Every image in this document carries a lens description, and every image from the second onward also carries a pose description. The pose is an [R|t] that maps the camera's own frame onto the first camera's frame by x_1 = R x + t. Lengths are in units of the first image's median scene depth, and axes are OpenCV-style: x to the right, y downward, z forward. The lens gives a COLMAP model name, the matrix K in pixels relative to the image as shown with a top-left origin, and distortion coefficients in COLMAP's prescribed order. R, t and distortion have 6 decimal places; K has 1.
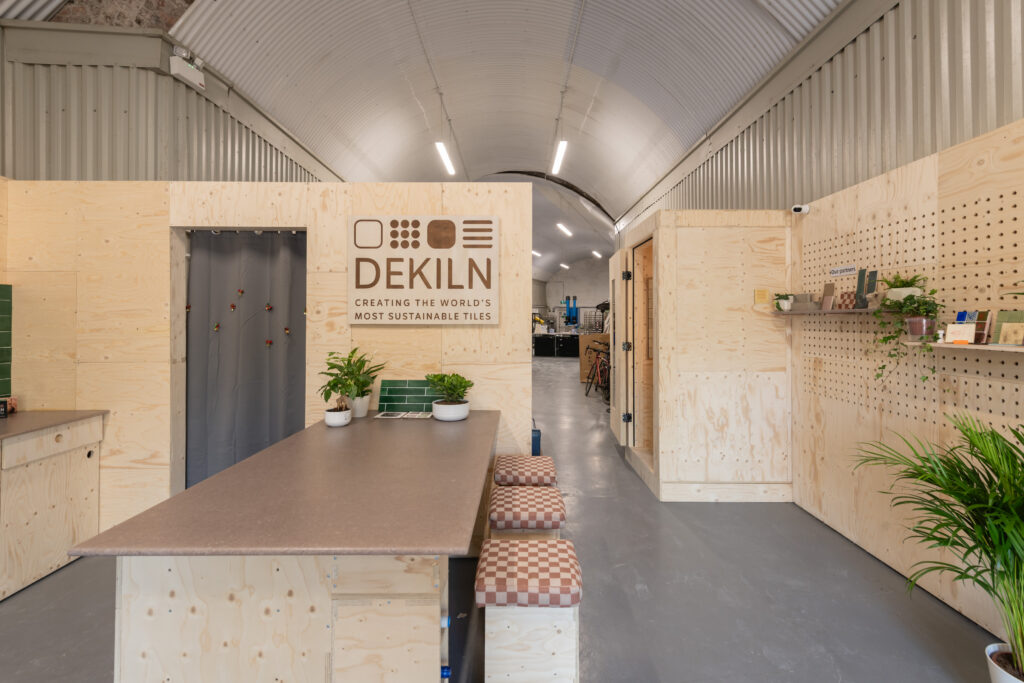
lens RADIAL K [[603.2, 0, 513.0], [0, 603.2, 309.3], [0, 0, 1]] dist [0.027405, -0.004245]
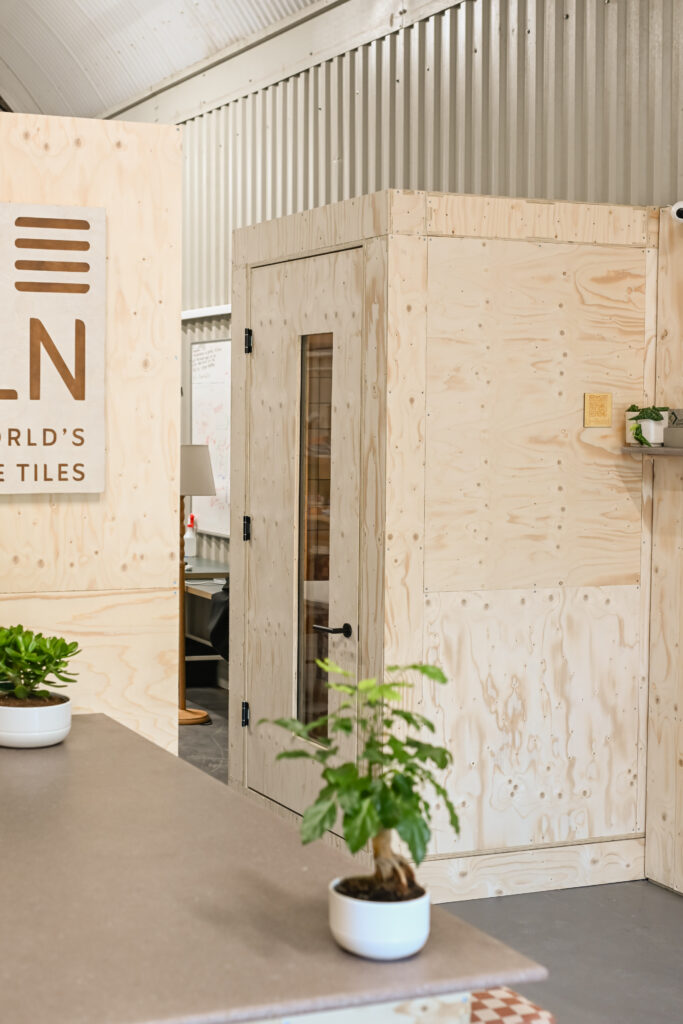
lens RADIAL K [[1963.8, 0, 339.5], [0, 1963.8, 510.1], [0, 0, 1]] dist [0.024252, 0.000000]
pose [[0.896531, -0.015332, 0.442715, -0.408713], [-0.017342, 0.997420, 0.069660, -0.049672], [-0.442641, -0.070130, 0.893952, -0.175506]]
